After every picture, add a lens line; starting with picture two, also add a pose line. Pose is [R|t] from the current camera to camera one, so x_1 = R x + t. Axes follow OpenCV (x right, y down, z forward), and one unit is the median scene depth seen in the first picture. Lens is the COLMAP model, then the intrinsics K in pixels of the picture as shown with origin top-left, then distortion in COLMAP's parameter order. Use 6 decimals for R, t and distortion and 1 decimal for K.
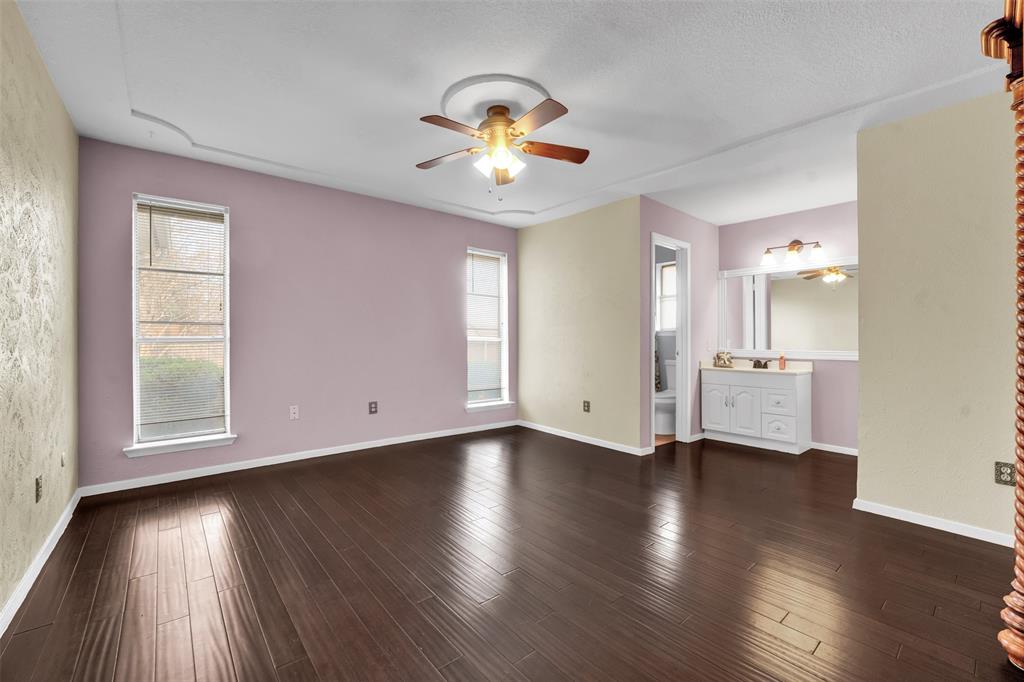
lens RADIAL K [[437.1, 0, 515.7], [0, 437.1, 328.6], [0, 0, 1]] dist [-0.001586, -0.000137]
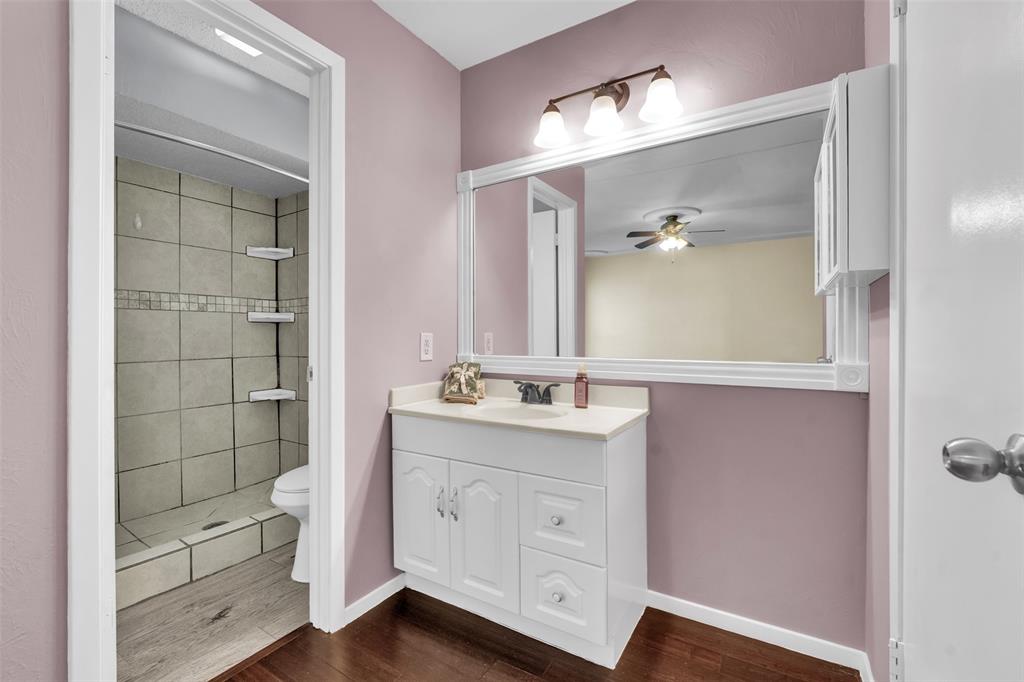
lens RADIAL K [[437.1, 0, 515.7], [0, 437.1, 328.6], [0, 0, 1]] dist [-0.001586, -0.000137]
pose [[0.952477, -0.004403, 0.304579, 0.421133], [0.001993, 0.999964, 0.008223, 0.019613], [-0.304604, -0.007225, 0.952452, 0.625535]]
